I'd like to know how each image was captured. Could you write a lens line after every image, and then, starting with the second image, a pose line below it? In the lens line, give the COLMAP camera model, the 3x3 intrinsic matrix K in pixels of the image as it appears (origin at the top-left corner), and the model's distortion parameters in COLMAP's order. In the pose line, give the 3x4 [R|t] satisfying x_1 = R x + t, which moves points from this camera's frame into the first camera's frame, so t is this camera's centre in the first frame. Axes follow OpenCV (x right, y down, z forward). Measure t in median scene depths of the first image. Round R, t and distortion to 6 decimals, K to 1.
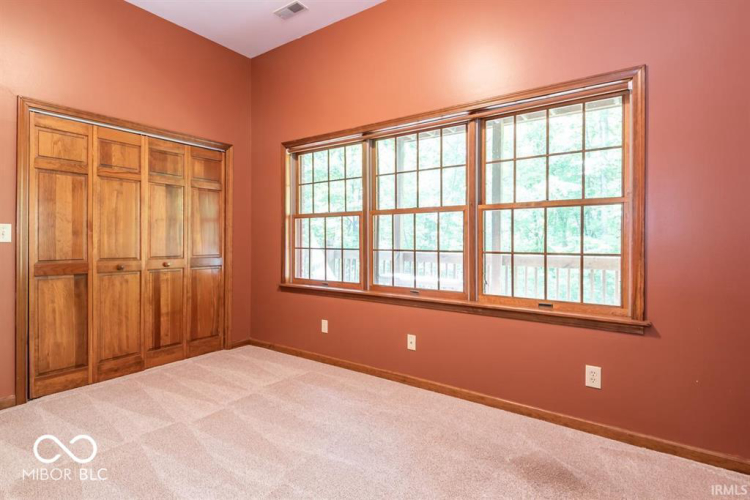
lens RADIAL K [[396.5, 0, 375.0], [0, 396.5, 250.0], [0, 0, 1]] dist [0.022332, -0.000404]
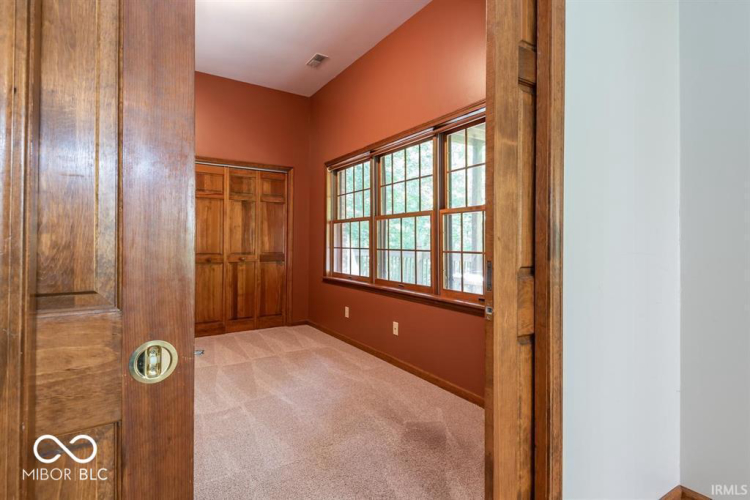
lens RADIAL K [[396.5, 0, 375.0], [0, 396.5, 250.0], [0, 0, 1]] dist [0.022332, -0.000404]
pose [[0.924503, 0.008466, -0.381081, 0.429554], [-0.011608, 0.999915, -0.005948, 0.008777], [0.380998, 0.009922, 0.924523, -0.091869]]
